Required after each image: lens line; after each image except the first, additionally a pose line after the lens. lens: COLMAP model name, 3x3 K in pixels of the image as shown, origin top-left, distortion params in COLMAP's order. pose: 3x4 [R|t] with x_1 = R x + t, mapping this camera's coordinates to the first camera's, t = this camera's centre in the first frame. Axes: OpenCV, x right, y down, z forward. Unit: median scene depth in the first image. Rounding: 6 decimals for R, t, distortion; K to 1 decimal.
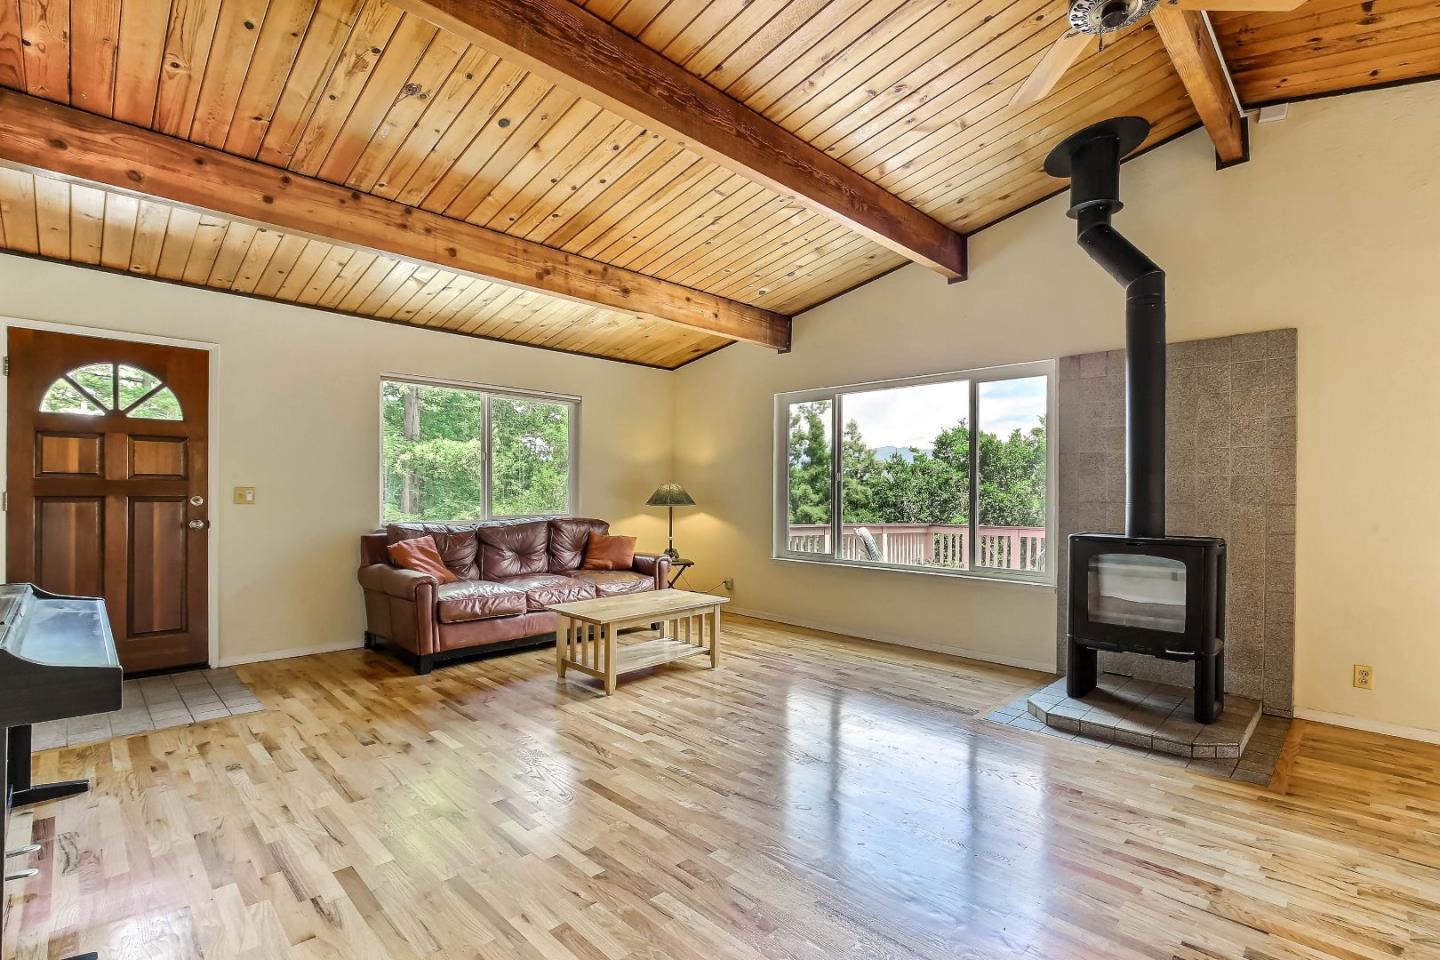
lens RADIAL K [[665.8, 0, 721.2], [0, 665.8, 498.2], [0, 0, 1]] dist [-0.001299, -0.000281]
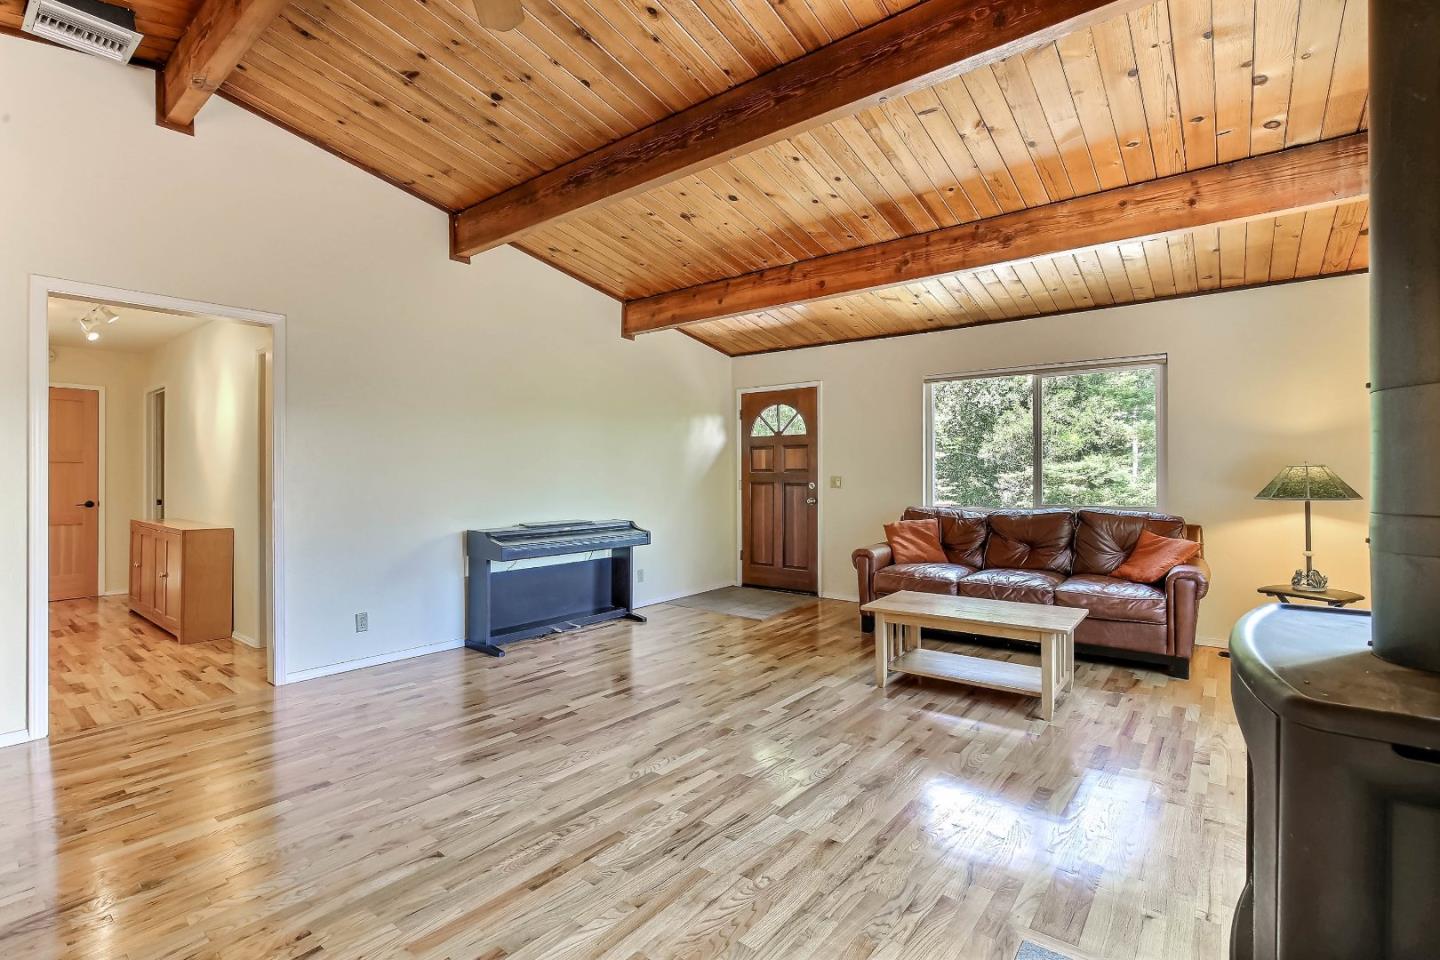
lens RADIAL K [[675.3, 0, 720.0], [0, 675.3, 480.0], [0, 0, 1]] dist [-0.002910, -0.000804]
pose [[0.122656, -0.001345, -0.992448, 0.785860], [-0.007402, 0.999970, -0.002270, -0.003859], [0.992422, 0.007625, 0.122643, 0.644824]]
